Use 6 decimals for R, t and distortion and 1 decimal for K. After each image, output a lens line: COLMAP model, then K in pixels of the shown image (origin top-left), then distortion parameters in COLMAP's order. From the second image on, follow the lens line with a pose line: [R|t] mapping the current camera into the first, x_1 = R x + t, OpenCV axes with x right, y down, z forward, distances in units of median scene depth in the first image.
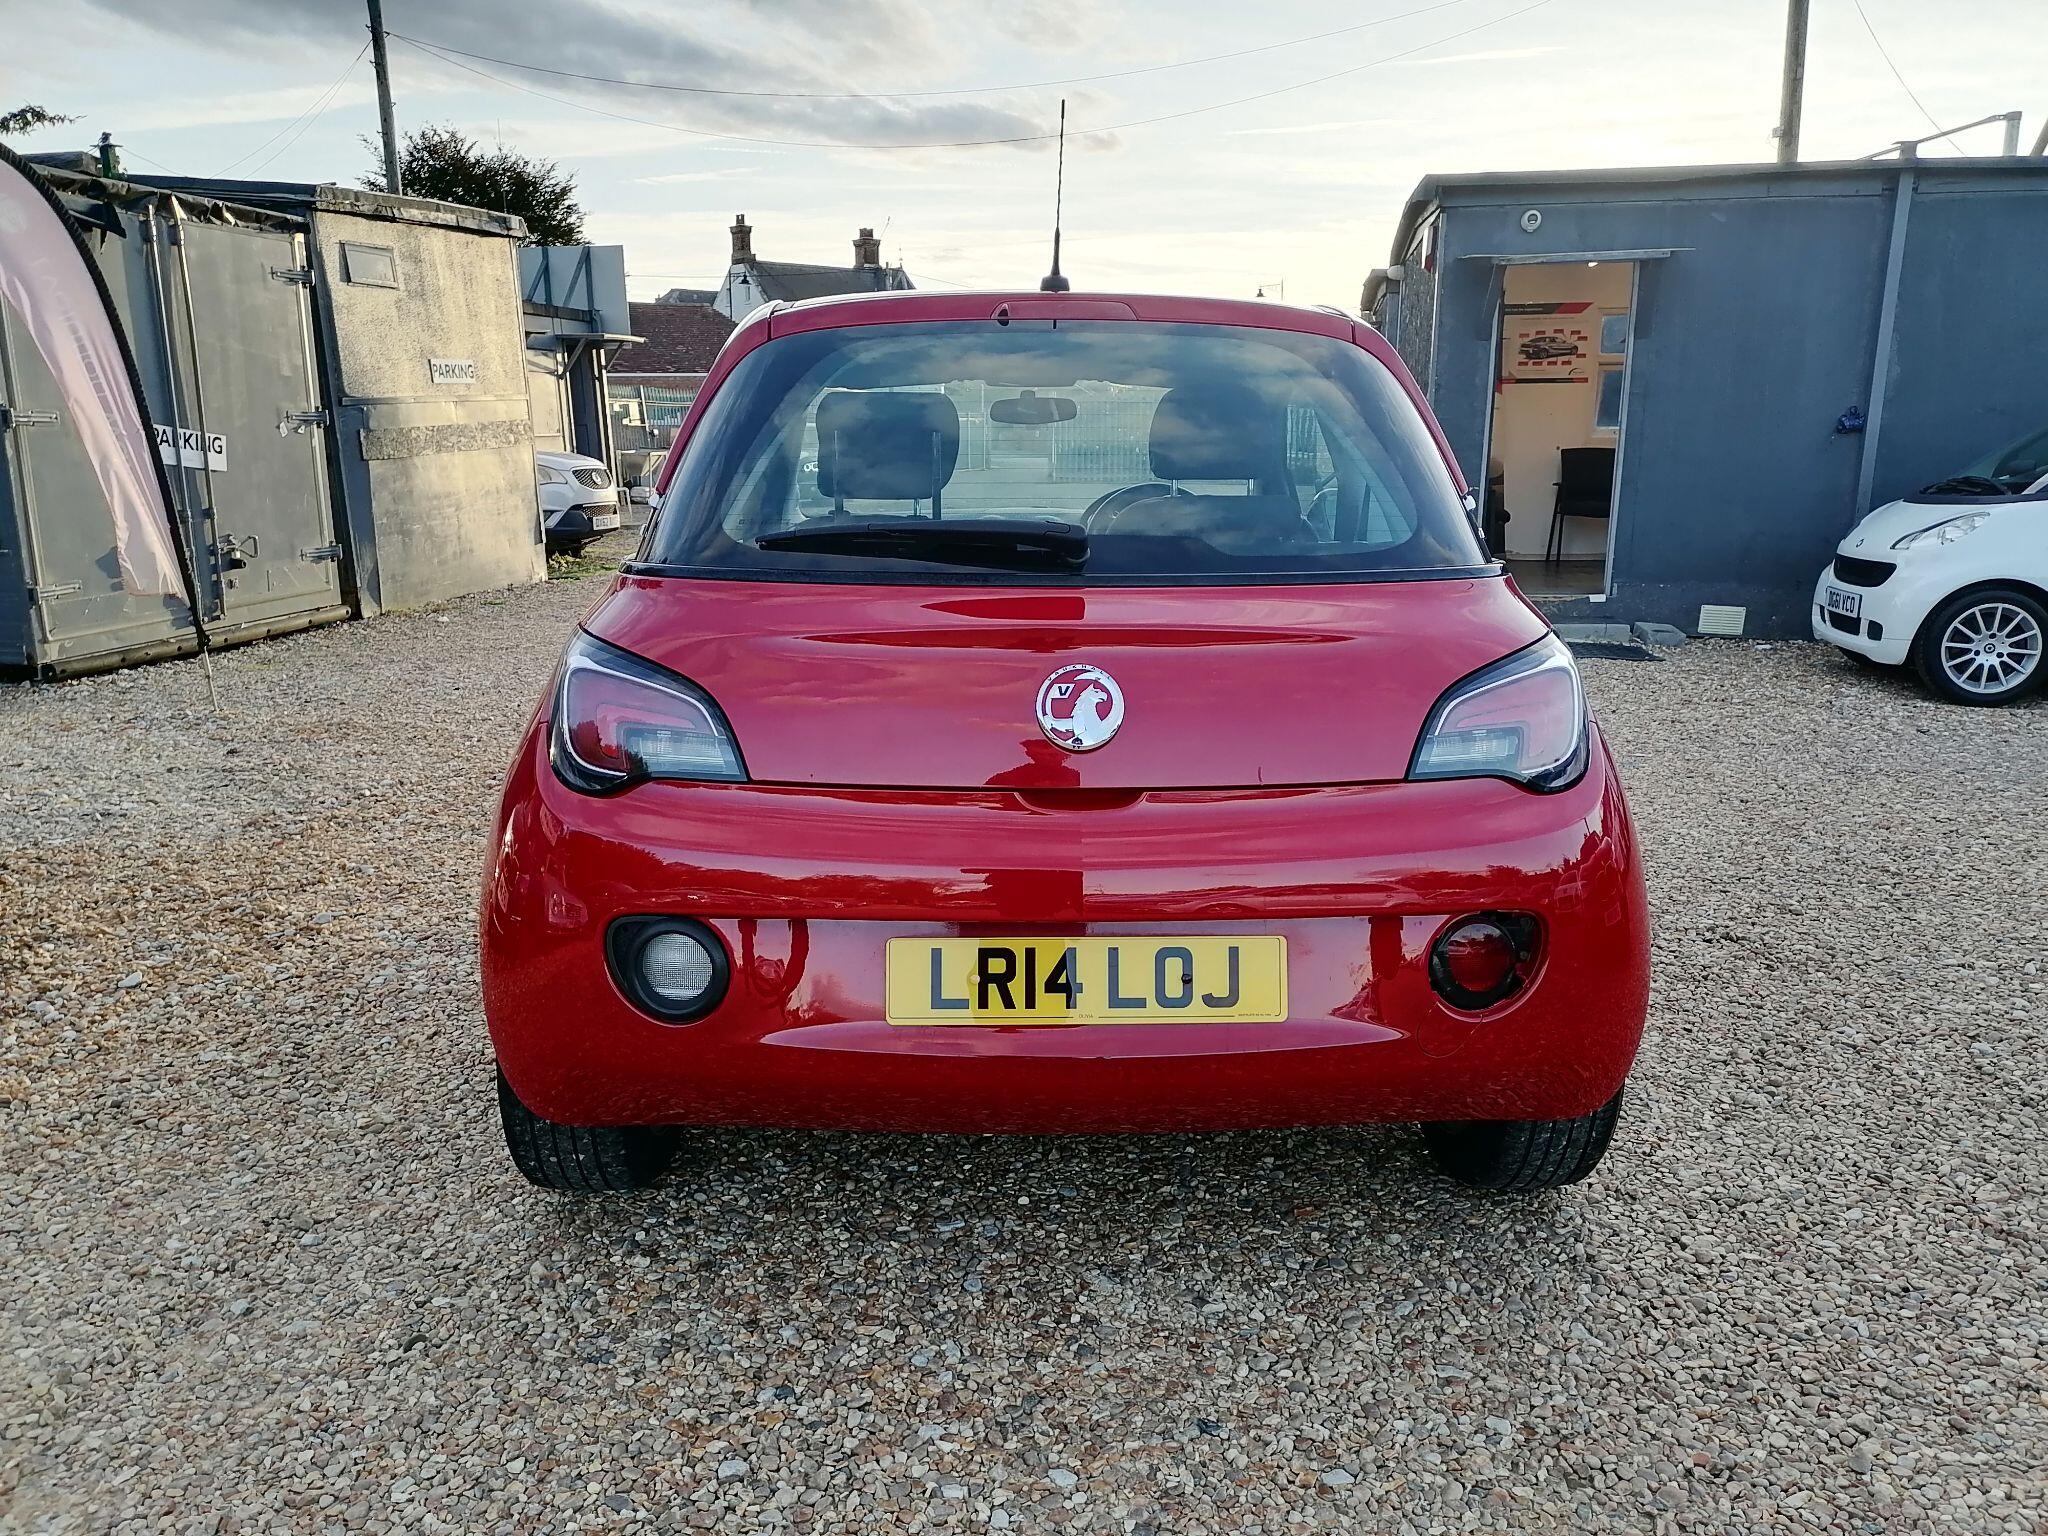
lens RADIAL K [[1600.1, 0, 1032.3], [0, 1600.1, 831.6], [0, 0, 1]] dist [0.037099, -0.024233]
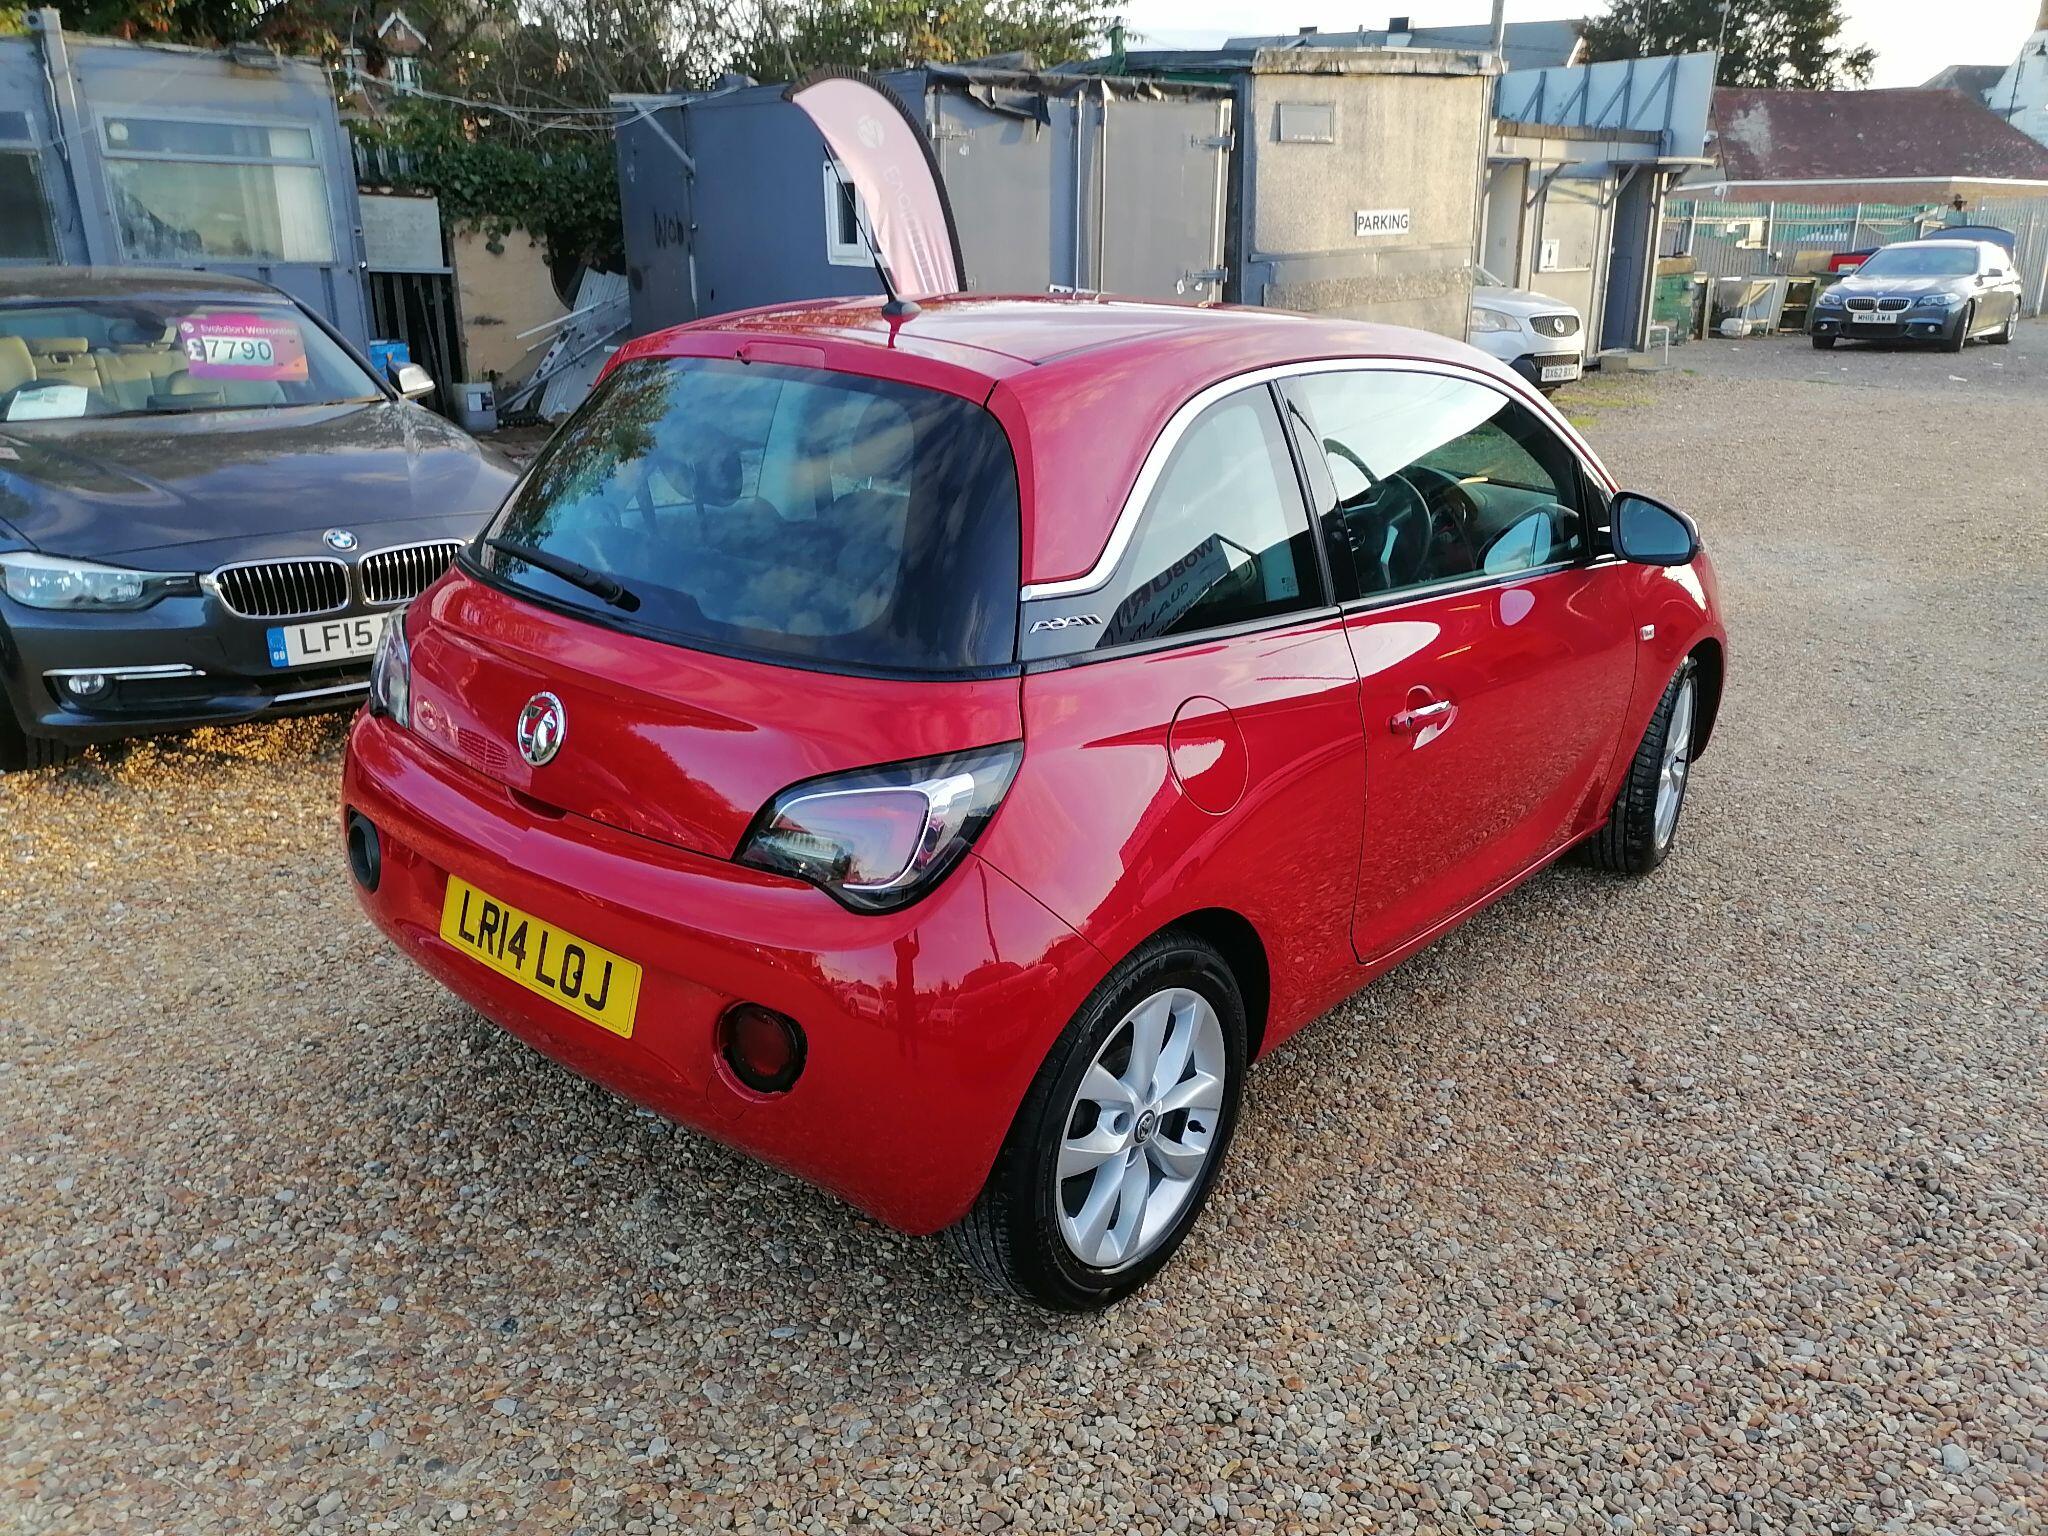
lens RADIAL K [[1554.0, 0, 1016.6], [0, 1554.0, 855.7], [0, 0, 1]] dist [0.047411, -0.021314]
pose [[0.728500, 0.264447, -0.631945, 0.643726], [-0.173580, 0.963639, 0.203148, -0.175206], [0.662689, -0.038300, 0.747914, 0.229181]]
